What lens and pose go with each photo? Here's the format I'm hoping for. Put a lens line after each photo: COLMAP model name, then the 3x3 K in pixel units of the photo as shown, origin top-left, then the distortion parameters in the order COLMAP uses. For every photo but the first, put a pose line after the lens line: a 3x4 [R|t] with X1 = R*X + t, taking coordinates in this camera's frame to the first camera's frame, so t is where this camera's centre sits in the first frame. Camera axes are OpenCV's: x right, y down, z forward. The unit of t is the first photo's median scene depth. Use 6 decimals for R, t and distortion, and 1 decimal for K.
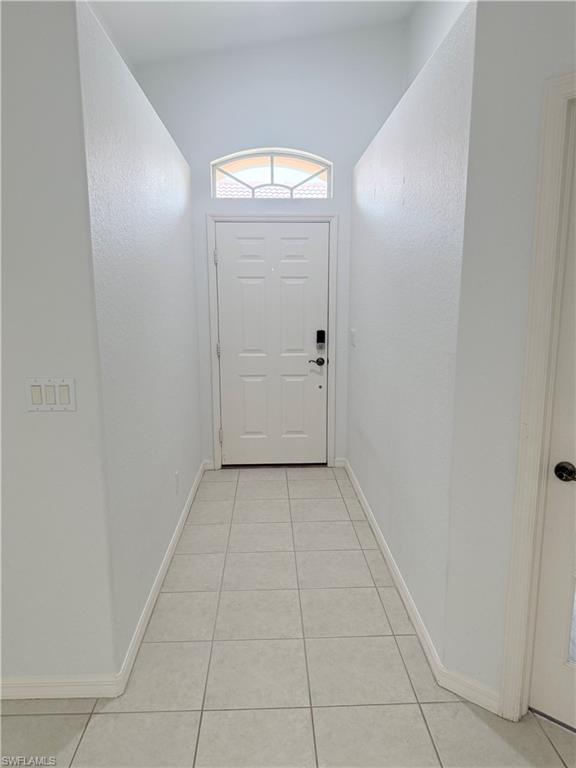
lens RADIAL K [[536.2, 0, 292.0], [0, 536.2, 390.6], [0, 0, 1]] dist [0.031312, -0.015941]
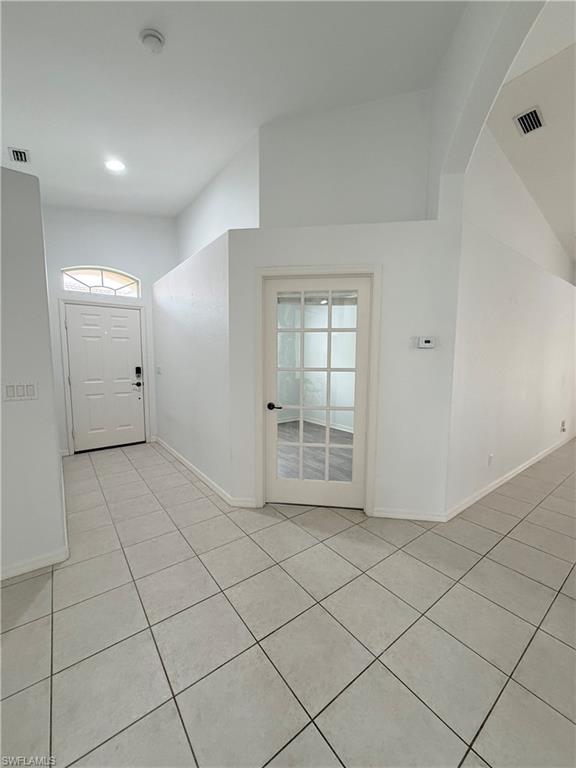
lens RADIAL K [[306.5, 0, 290.4], [0, 306.5, 383.1], [0, 0, 1]] dist [-0.000258, 0.000064]
pose [[0.817551, -0.049290, 0.573742, -0.126423], [0.100406, 0.993270, -0.057742, 0.055610], [-0.567035, 0.104814, 0.816998, -0.144519]]
